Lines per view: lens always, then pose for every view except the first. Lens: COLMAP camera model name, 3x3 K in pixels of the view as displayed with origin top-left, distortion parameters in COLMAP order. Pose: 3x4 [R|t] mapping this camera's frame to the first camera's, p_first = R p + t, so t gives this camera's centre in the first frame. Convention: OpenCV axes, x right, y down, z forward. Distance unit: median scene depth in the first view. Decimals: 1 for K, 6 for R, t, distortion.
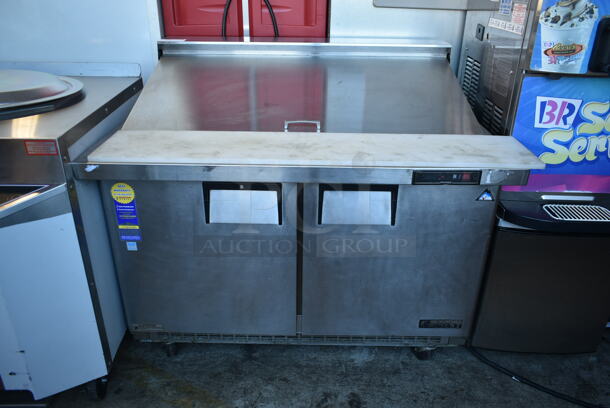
lens RADIAL K [[476.0, 0, 306.9], [0, 476.0, 205.3], [0, 0, 1]] dist [-0.010237, -0.005324]
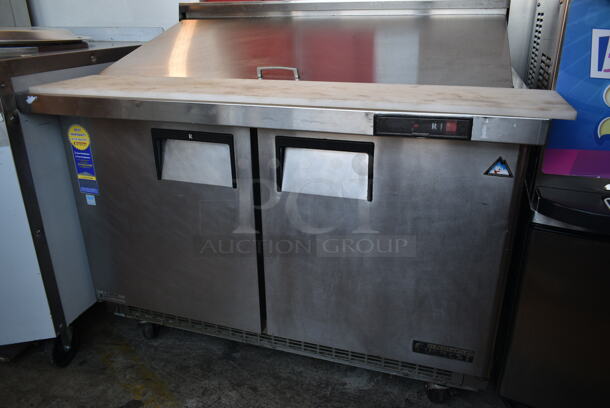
lens RADIAL K [[476.0, 0, 304.6], [0, 476.0, 204.1], [0, 0, 1]] dist [-0.010237, -0.005324]
pose [[0.951587, 0.093277, -0.292884, 0.302901], [-0.114492, 0.991838, -0.056108, 0.100789], [0.285261, 0.086924, 0.954500, 0.247942]]
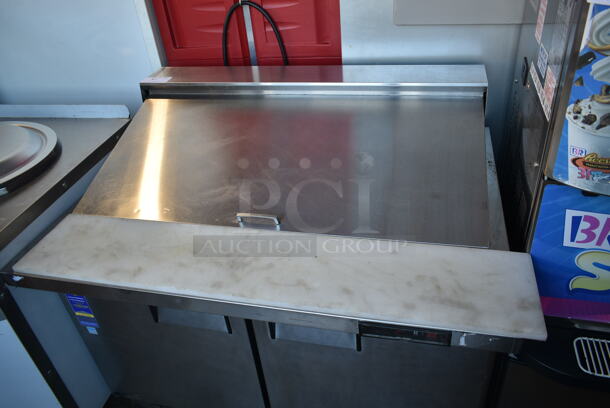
lens RADIAL K [[476.0, 0, 305.6], [0, 476.0, 206.0], [0, 0, 1]] dist [-0.010237, -0.005324]
pose [[0.967401, 0.052489, -0.247750, 0.278605], [-0.014280, 0.988035, 0.153569, -0.323739], [0.252846, -0.145025, 0.956575, 0.235869]]
